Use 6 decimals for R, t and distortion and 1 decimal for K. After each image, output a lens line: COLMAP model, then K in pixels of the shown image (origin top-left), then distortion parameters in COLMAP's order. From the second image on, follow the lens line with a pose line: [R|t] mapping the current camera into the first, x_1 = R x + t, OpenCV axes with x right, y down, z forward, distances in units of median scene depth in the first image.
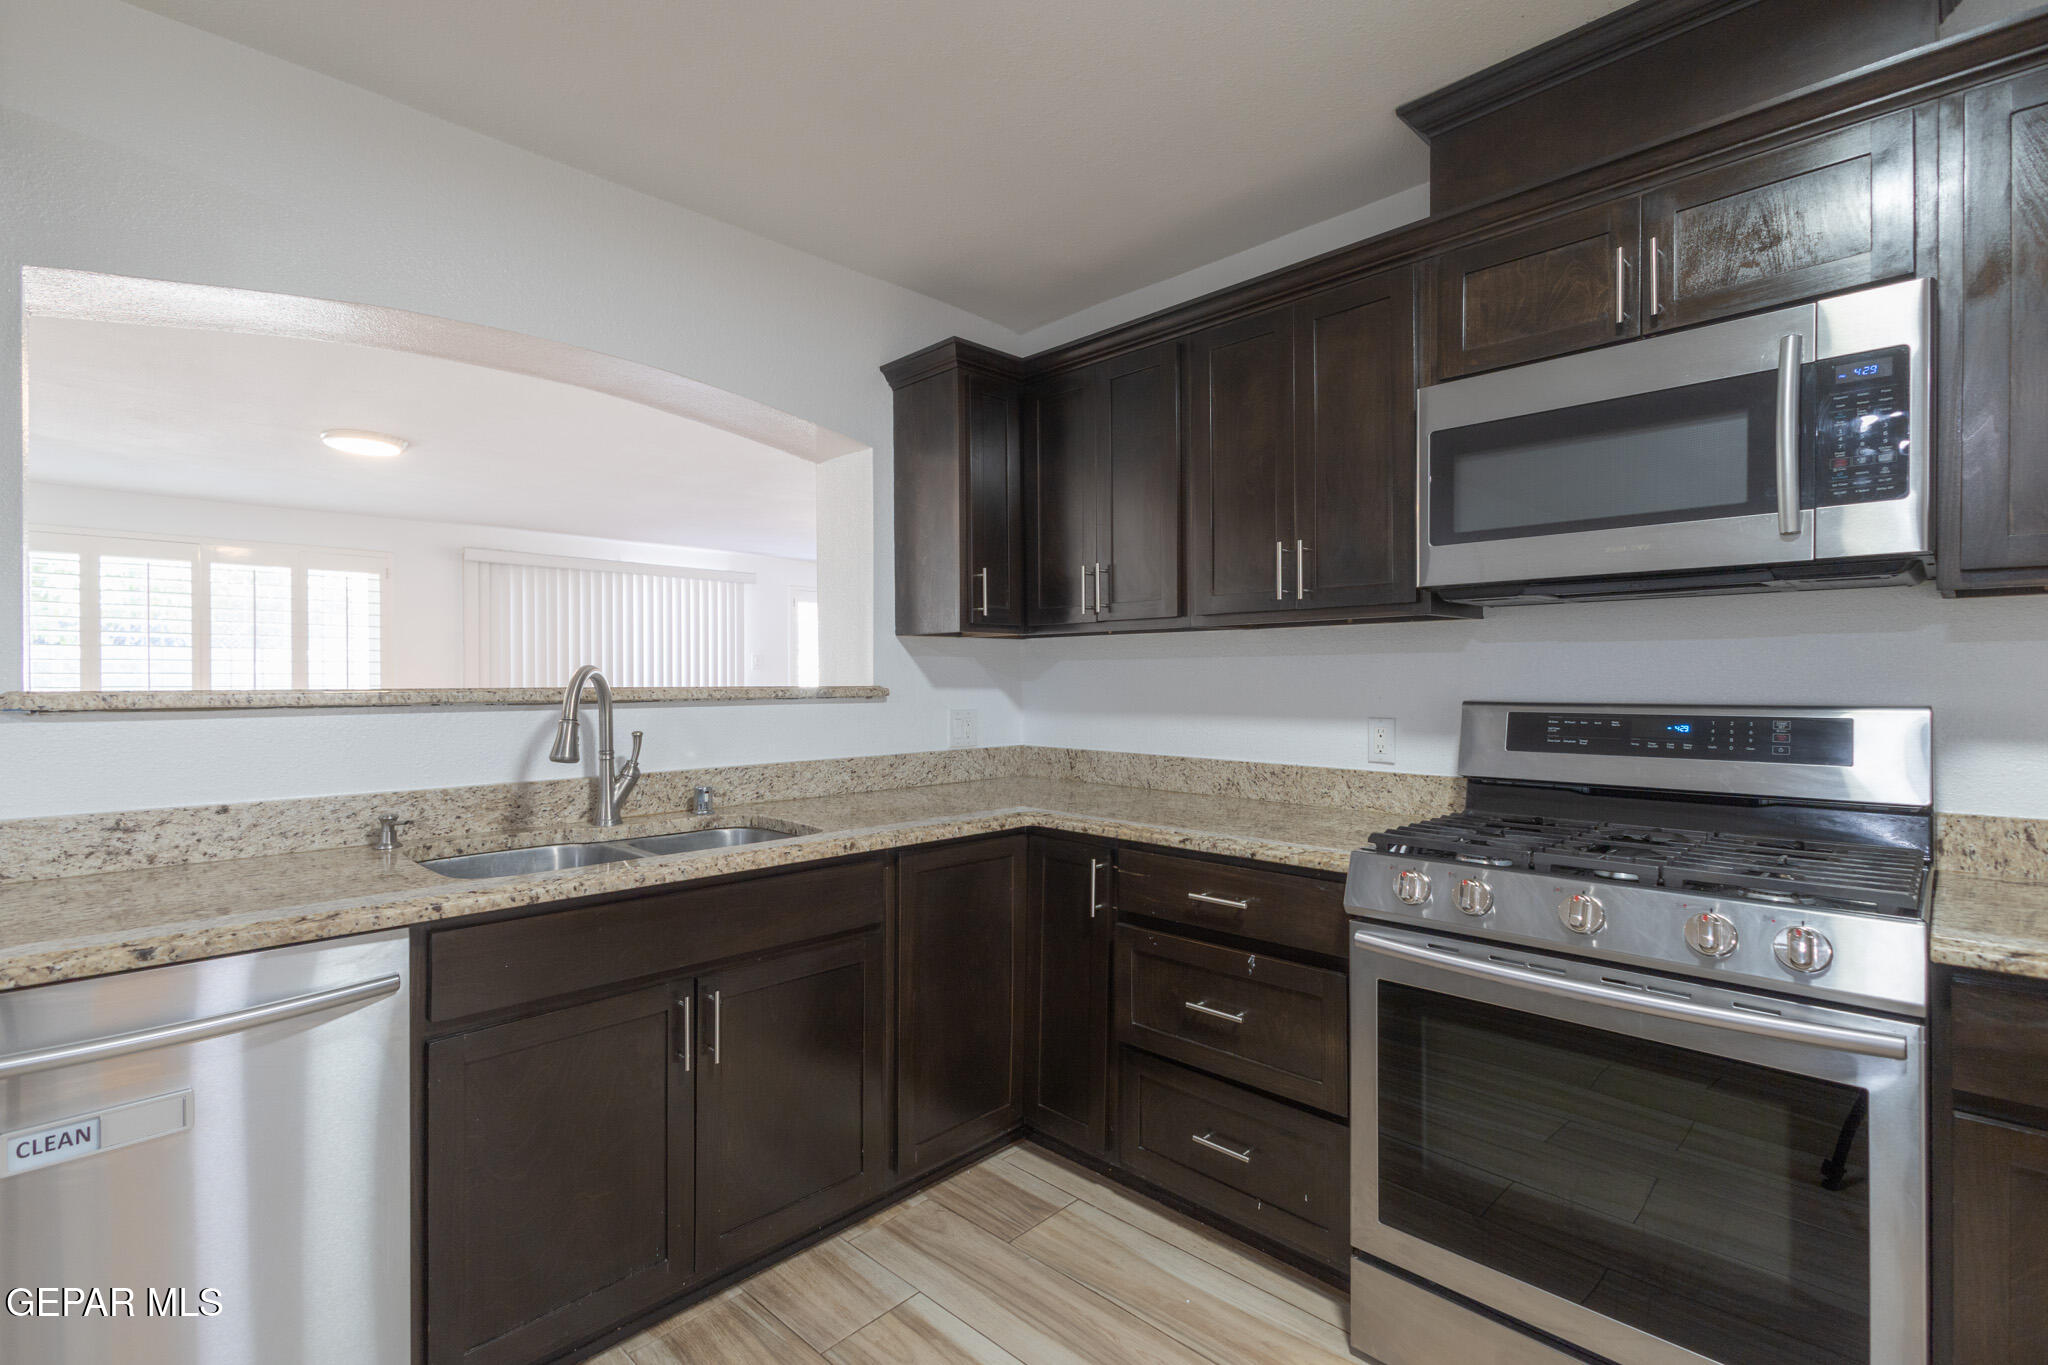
lens RADIAL K [[947.6, 0, 1028.5], [0, 947.6, 682.9], [0, 0, 1]] dist [0.015328, -0.007586]
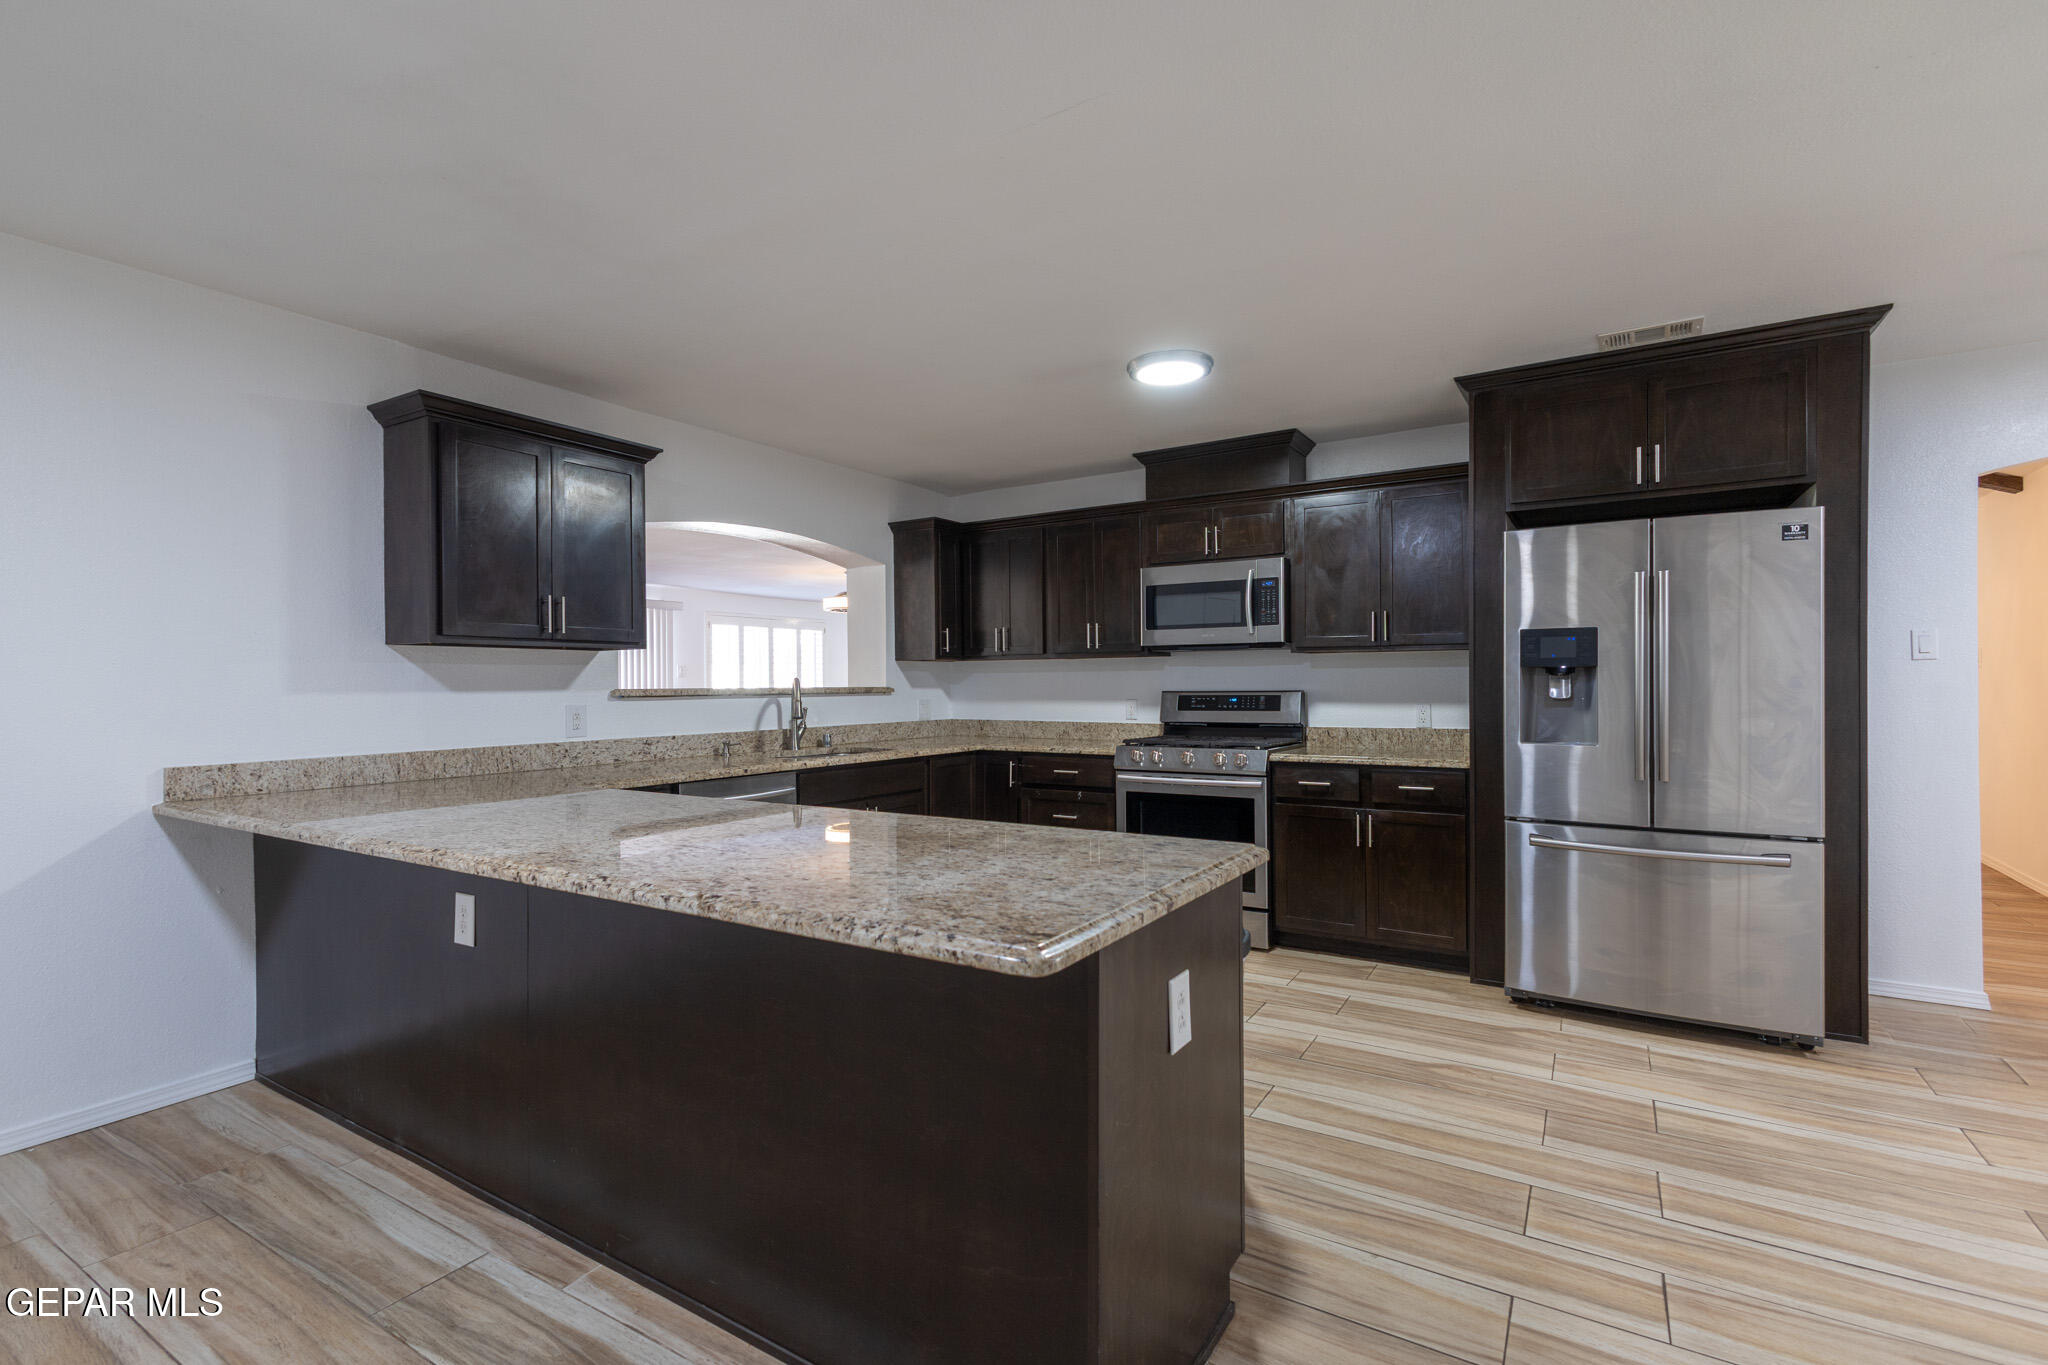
lens RADIAL K [[947.6, 0, 1028.5], [0, 947.6, 682.9], [0, 0, 1]] dist [0.015328, -0.007586]
pose [[0.977347, -0.004490, 0.211595, -0.373528], [0.005677, 0.999971, -0.005002, 0.008354], [-0.211566, 0.006090, 0.977345, -1.247626]]
